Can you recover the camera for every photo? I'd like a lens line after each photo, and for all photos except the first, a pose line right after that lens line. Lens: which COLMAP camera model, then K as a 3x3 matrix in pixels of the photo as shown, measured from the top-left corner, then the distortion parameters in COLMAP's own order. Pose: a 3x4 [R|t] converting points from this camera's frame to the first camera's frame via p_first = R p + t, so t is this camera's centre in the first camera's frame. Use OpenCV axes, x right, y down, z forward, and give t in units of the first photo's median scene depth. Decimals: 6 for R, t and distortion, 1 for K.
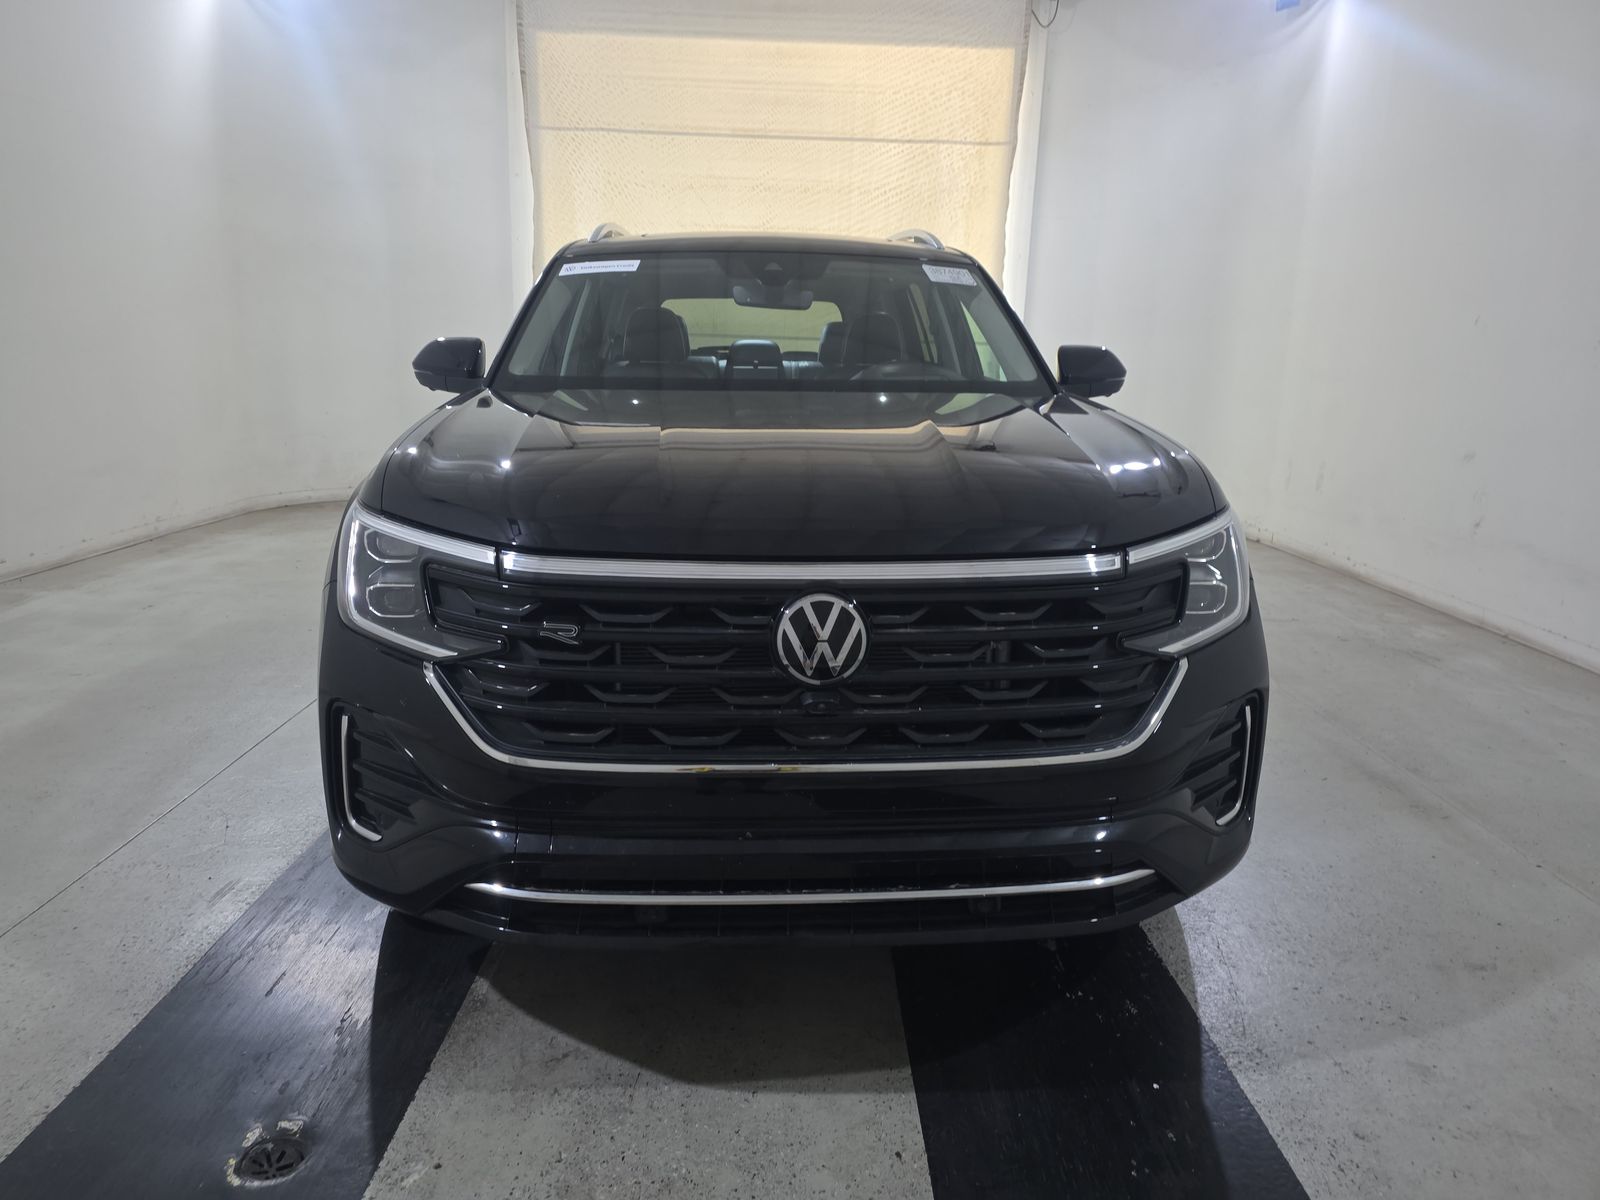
lens RADIAL K [[1065.6, 0, 800.2], [0, 1065.6, 588.3], [0, 0, 1]] dist [0.047983, -0.036395]
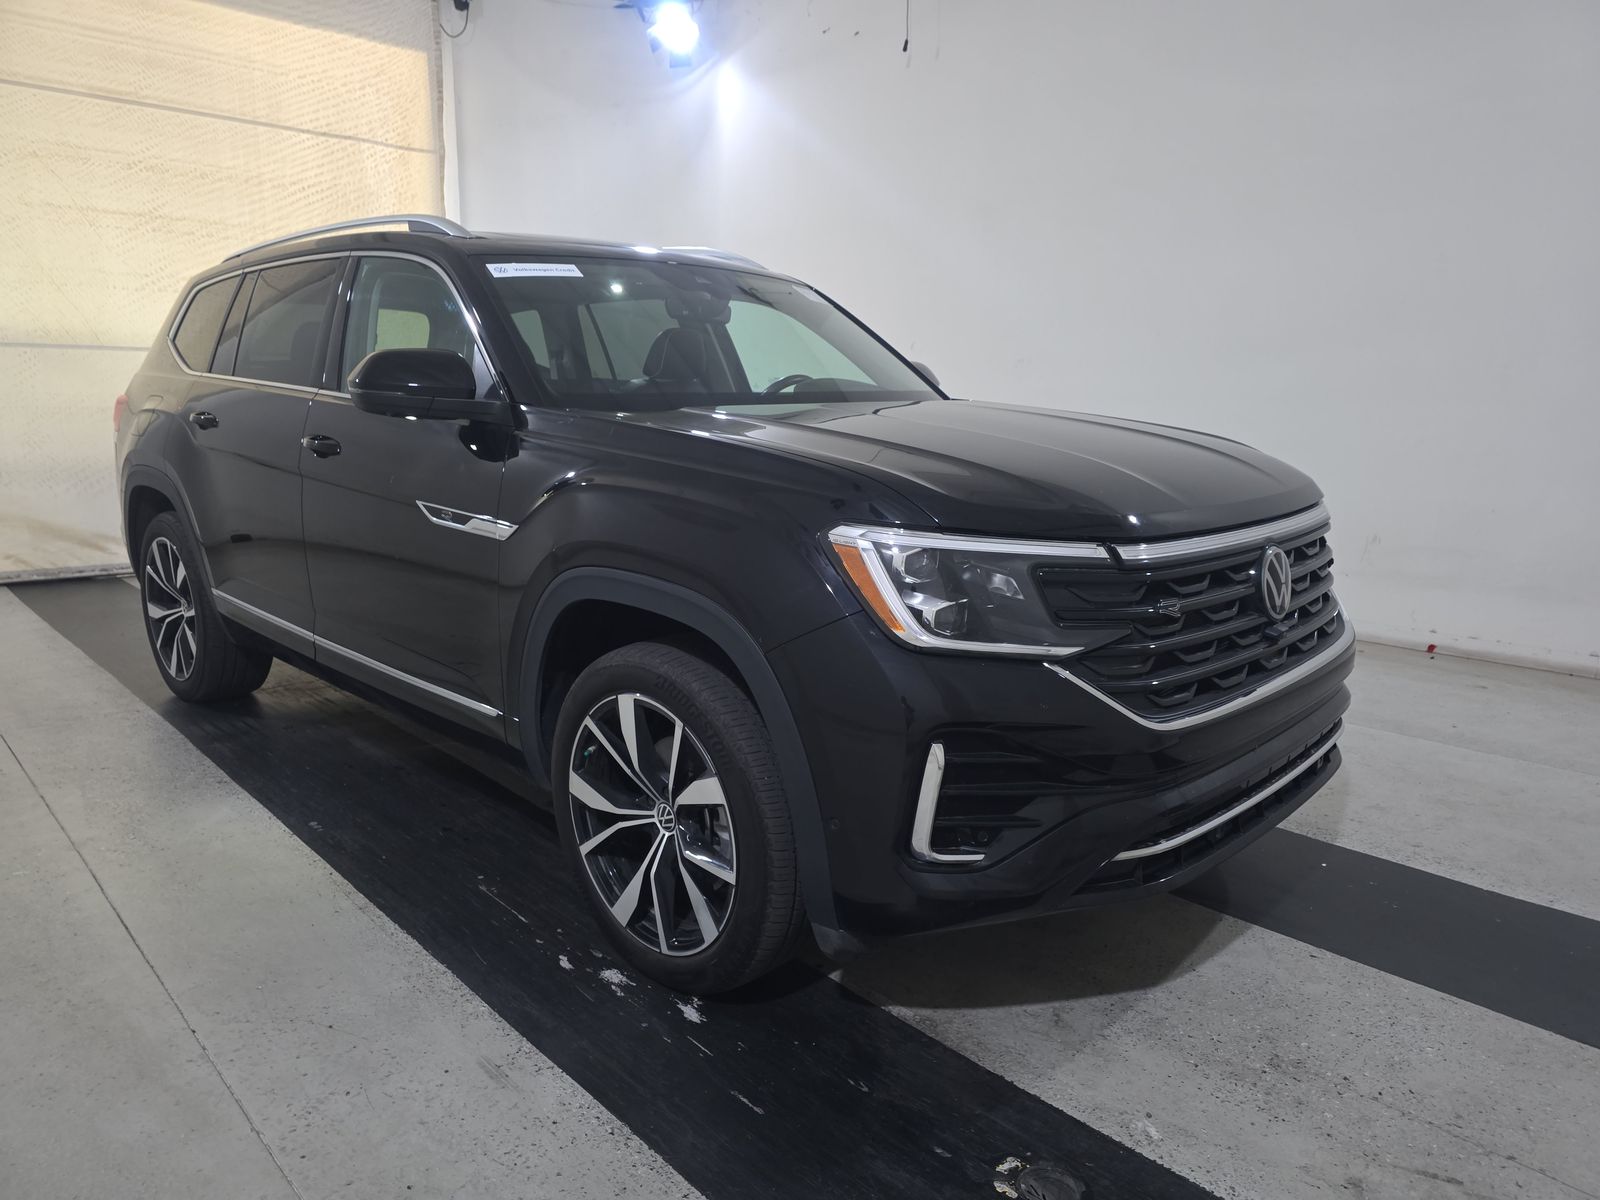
lens RADIAL K [[1065.6, 0, 803.5], [0, 1065.6, 614.5], [0, 0, 1]] dist [0.047983, -0.036395]
pose [[0.738146, -0.156725, 0.656184, -0.259082], [0.153241, 0.986169, 0.063156, -0.017103], [-0.657007, 0.053936, 0.751953, 0.082564]]
